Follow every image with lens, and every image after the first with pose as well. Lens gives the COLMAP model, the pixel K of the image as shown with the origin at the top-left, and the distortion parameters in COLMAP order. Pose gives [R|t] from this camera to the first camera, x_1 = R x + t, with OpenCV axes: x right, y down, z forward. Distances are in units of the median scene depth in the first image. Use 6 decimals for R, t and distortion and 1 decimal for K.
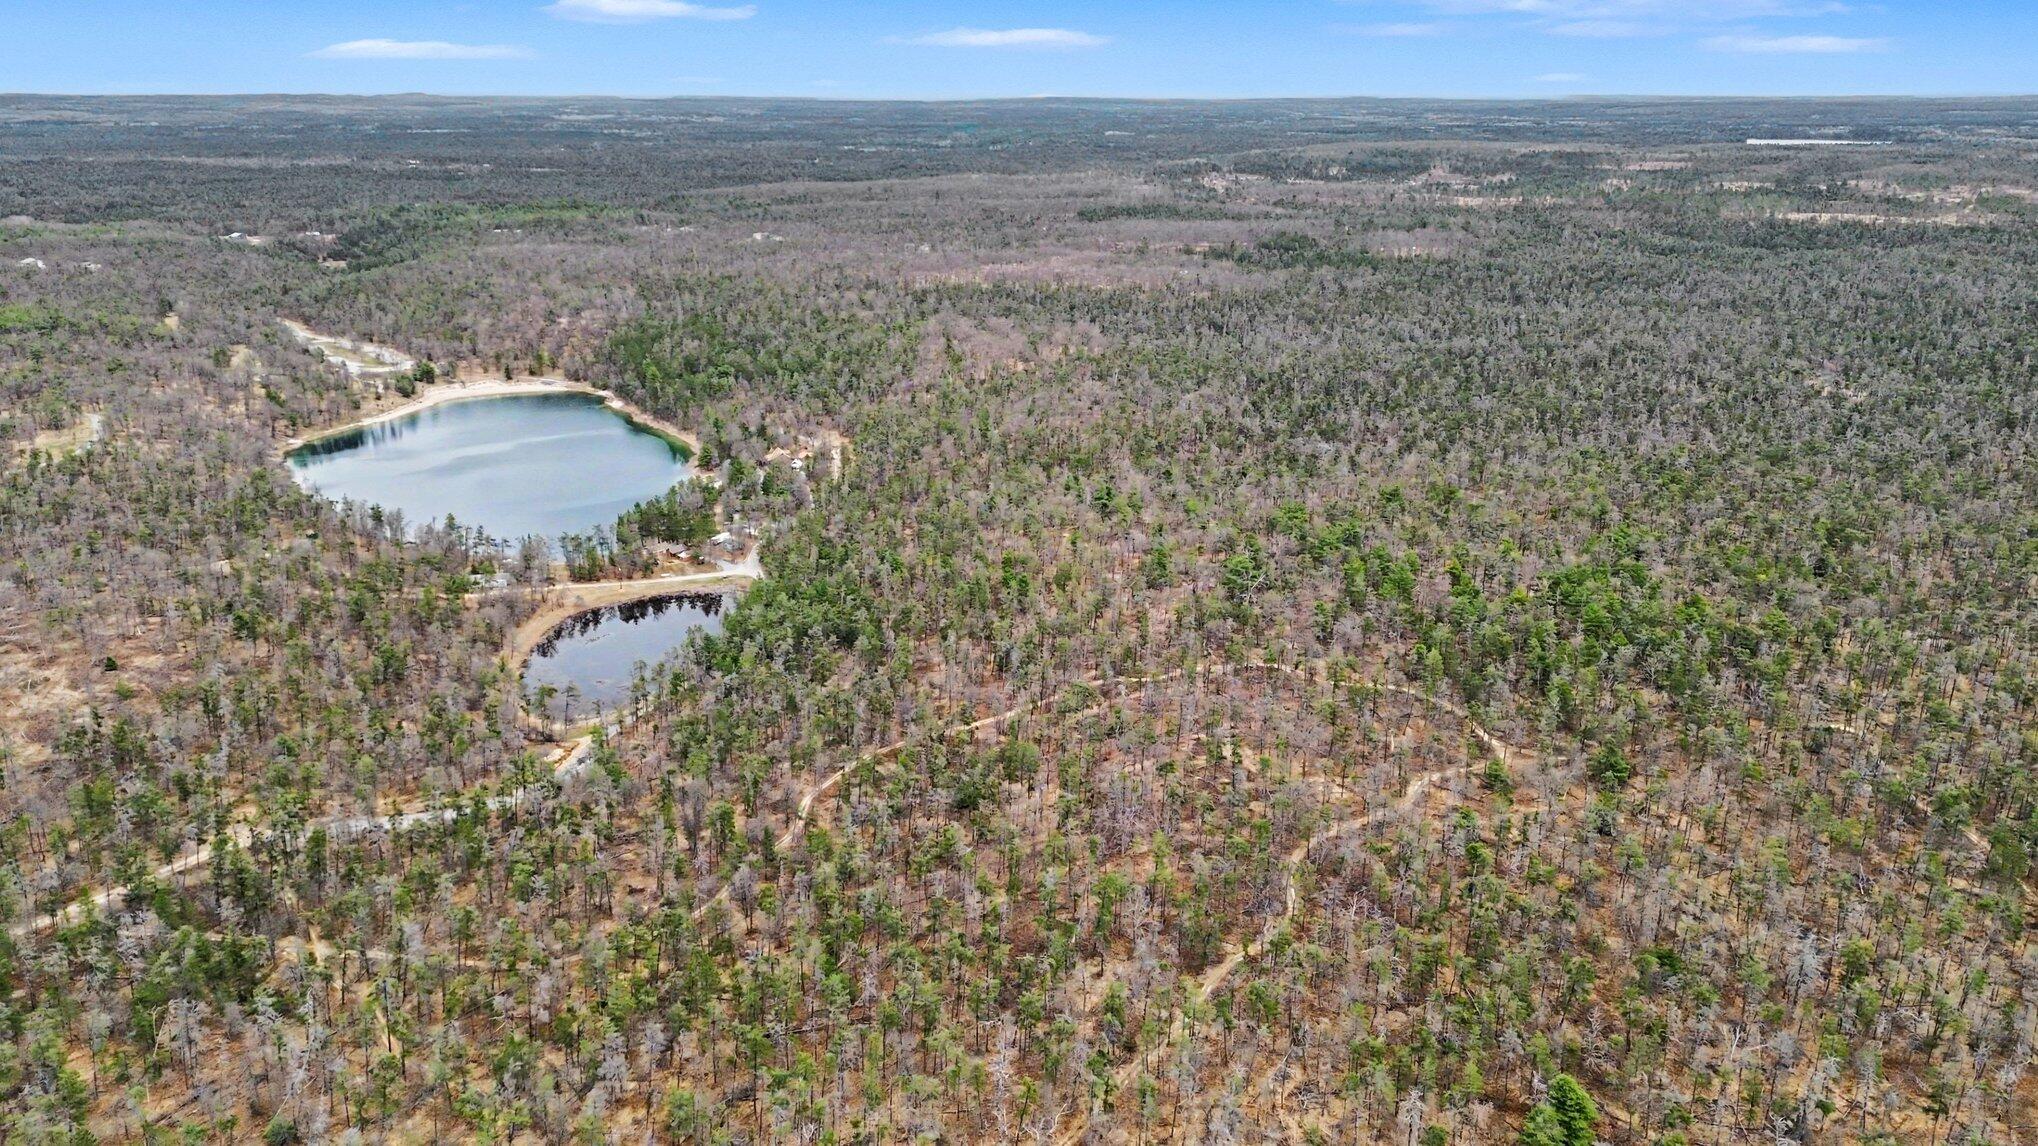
lens RADIAL K [[1451.9, 0, 1025.7], [0, 1451.9, 567.9], [0, 0, 1]] dist [0.067083, -0.055986]
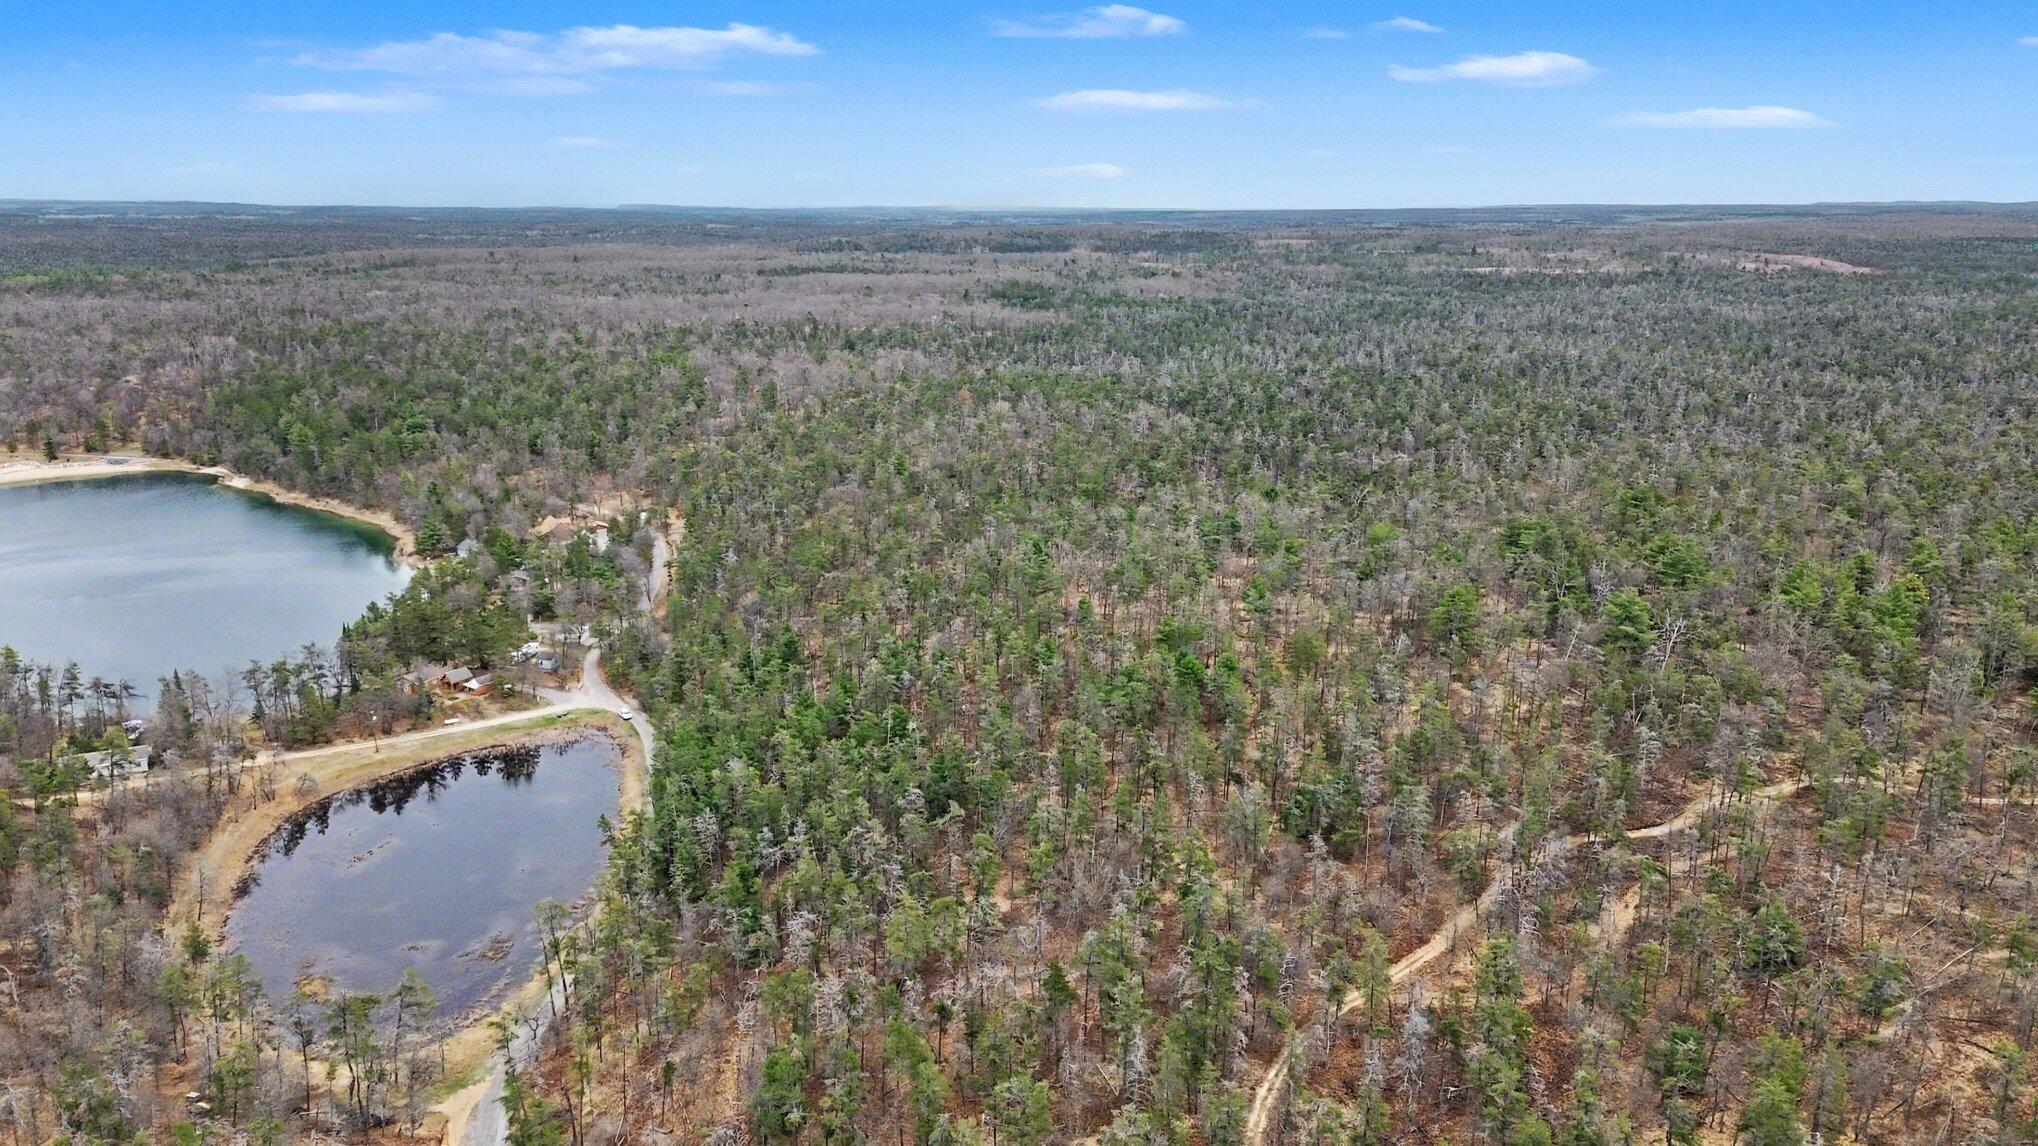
lens RADIAL K [[1451.9, 0, 1010.6], [0, 1451.9, 563.9], [0, 0, 1]] dist [0.067083, -0.055986]
pose [[0.962283, -0.063112, 0.264628, -0.118107], [0.082572, 0.994588, -0.063057, -0.001272], [-0.259216, 0.082529, 0.962287, 0.247724]]
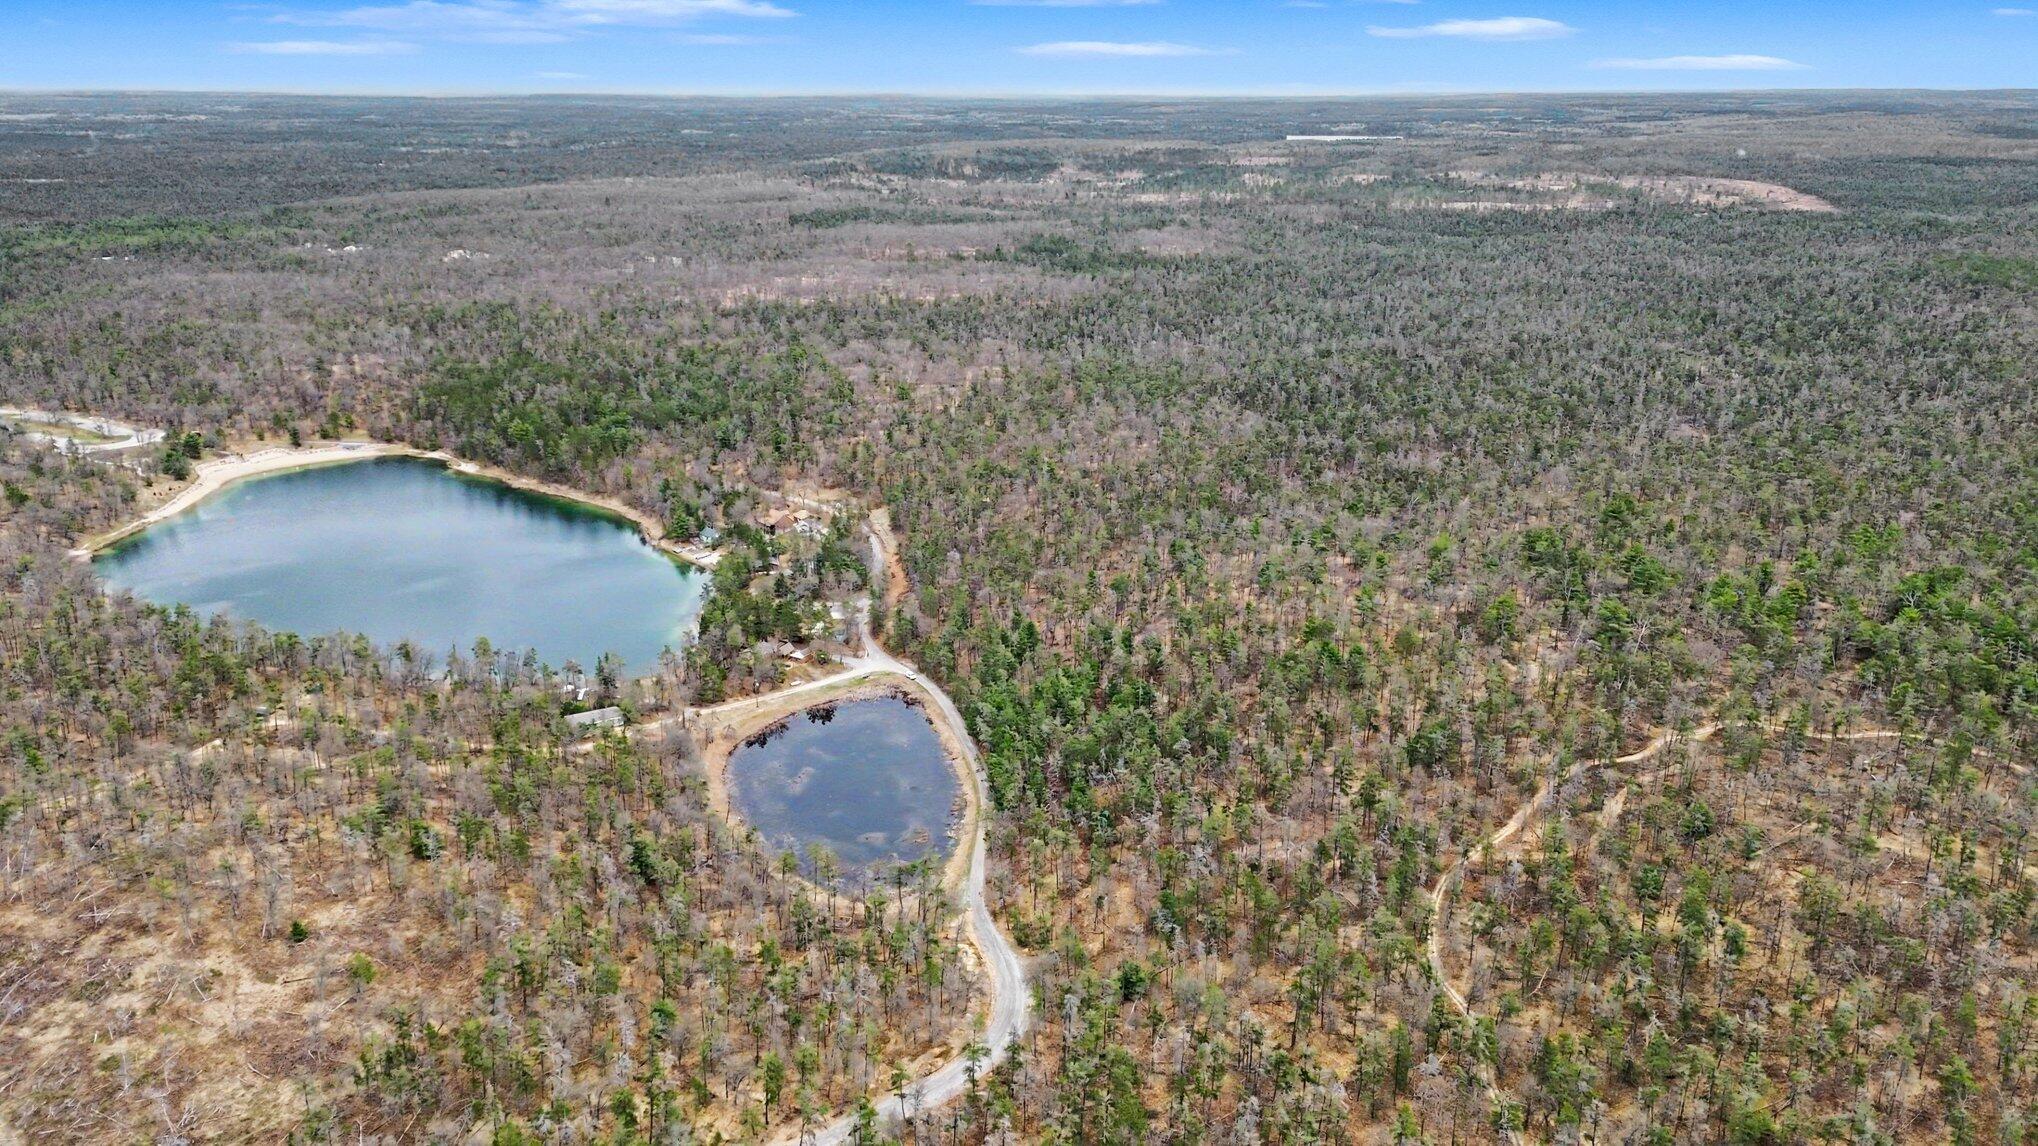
lens RADIAL K [[1451.9, 0, 1017.0], [0, 1451.9, 557.9], [0, 0, 1]] dist [0.067083, -0.055986]
pose [[0.952248, -0.094876, 0.290210, -0.229617], [0.096272, 0.995310, 0.009496, -0.039094], [-0.289750, 0.018896, 0.956916, 0.115942]]
